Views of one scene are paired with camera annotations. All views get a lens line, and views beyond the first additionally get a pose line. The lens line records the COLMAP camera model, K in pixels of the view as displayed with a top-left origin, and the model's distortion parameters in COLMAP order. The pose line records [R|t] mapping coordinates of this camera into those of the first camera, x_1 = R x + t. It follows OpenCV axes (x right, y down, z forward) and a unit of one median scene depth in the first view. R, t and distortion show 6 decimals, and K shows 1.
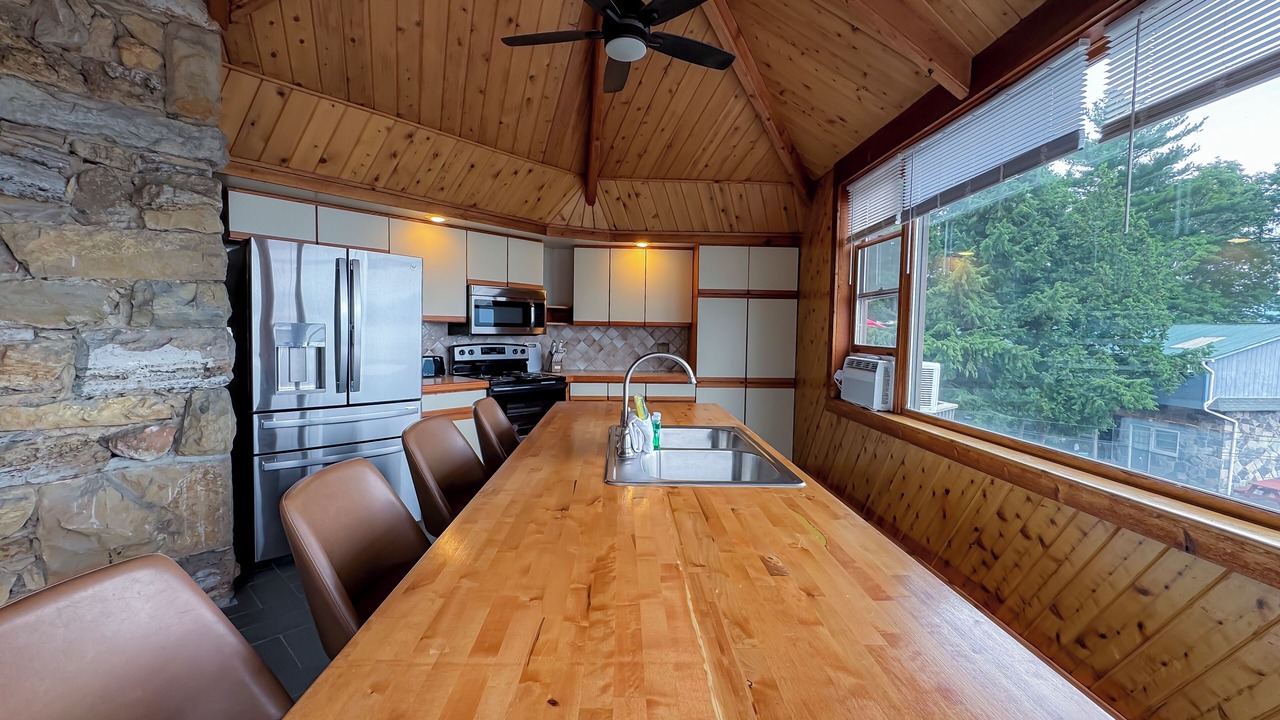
lens RADIAL K [[513.6, 0, 641.0], [0, 513.6, 360.0], [0, 0, 1]] dist [-0.004009, 0.000500]
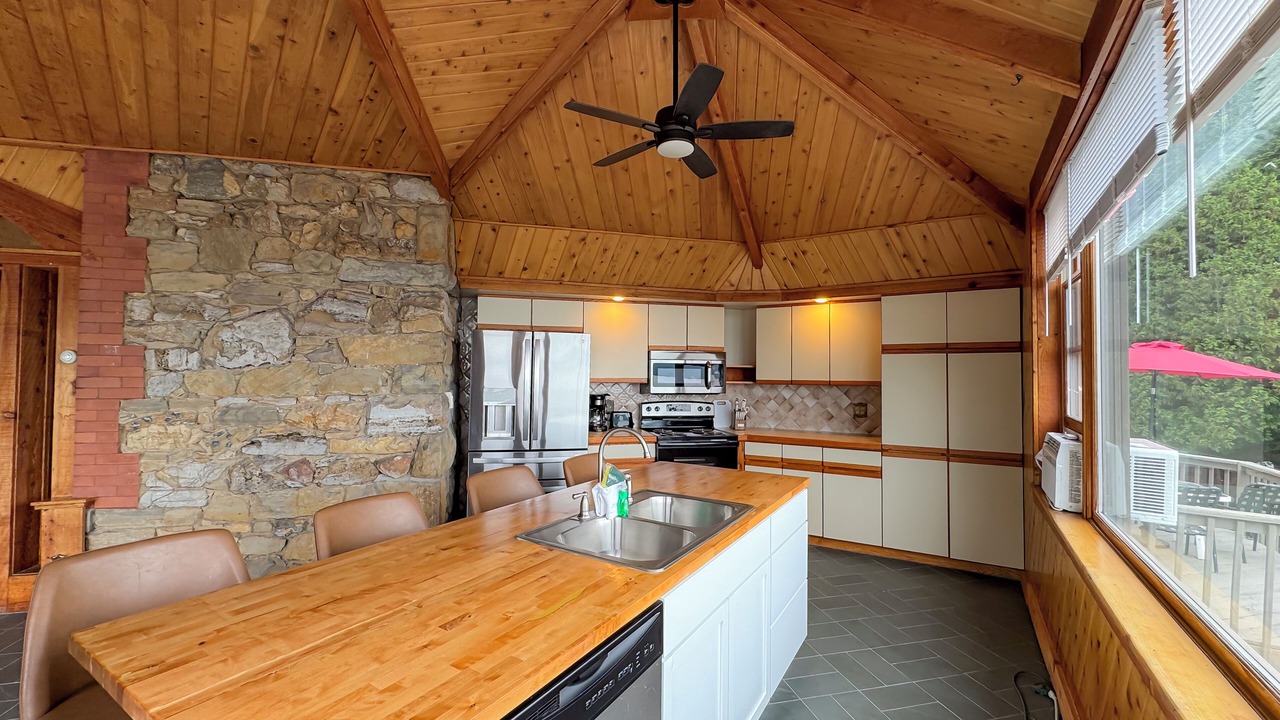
lens RADIAL K [[513.6, 0, 642.8], [0, 513.6, 360.6], [0, 0, 1]] dist [-0.004009, 0.000500]
pose [[0.834288, -0.022837, -0.550856, 0.454035], [-0.027867, 0.996118, -0.083502, -0.044150], [0.550625, 0.085016, 0.830413, 0.061206]]
